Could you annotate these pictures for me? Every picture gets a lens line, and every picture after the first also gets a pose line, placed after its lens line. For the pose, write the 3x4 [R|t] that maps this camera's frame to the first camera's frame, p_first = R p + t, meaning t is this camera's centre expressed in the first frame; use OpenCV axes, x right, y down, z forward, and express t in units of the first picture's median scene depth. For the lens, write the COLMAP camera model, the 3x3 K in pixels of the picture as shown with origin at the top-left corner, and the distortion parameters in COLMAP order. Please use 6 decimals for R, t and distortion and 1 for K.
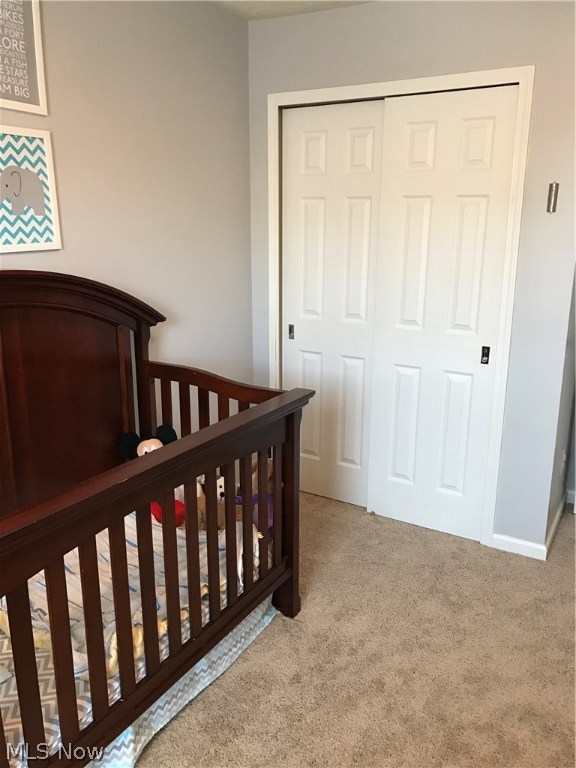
lens RADIAL K [[632.4, 0, 288.4], [0, 632.4, 385.7], [0, 0, 1]] dist [0.055549, -0.055815]
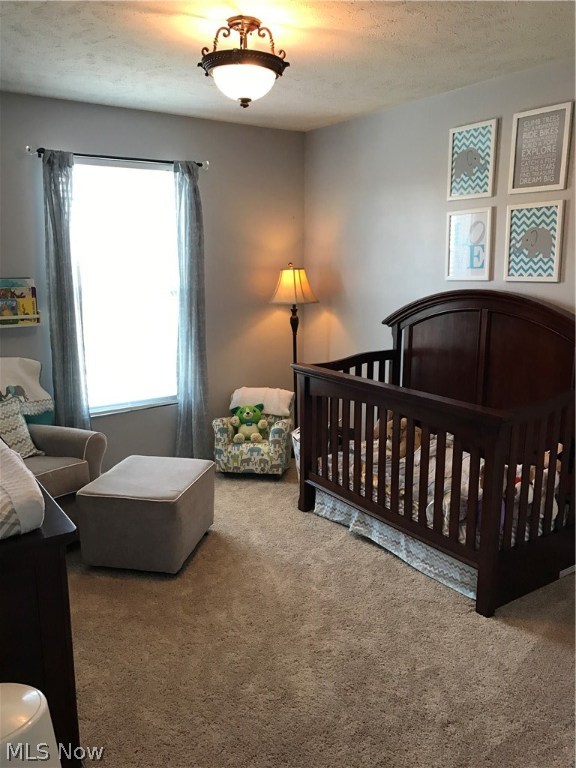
lens RADIAL K [[632.4, 0, 288.0], [0, 632.4, 382.1], [0, 0, 1]] dist [0.055549, -0.055815]
pose [[-0.441347, 0.160856, -0.882801, 1.226273], [-0.234683, 0.928869, 0.286577, -0.288394], [0.866104, 0.333658, -0.372204, 1.147962]]
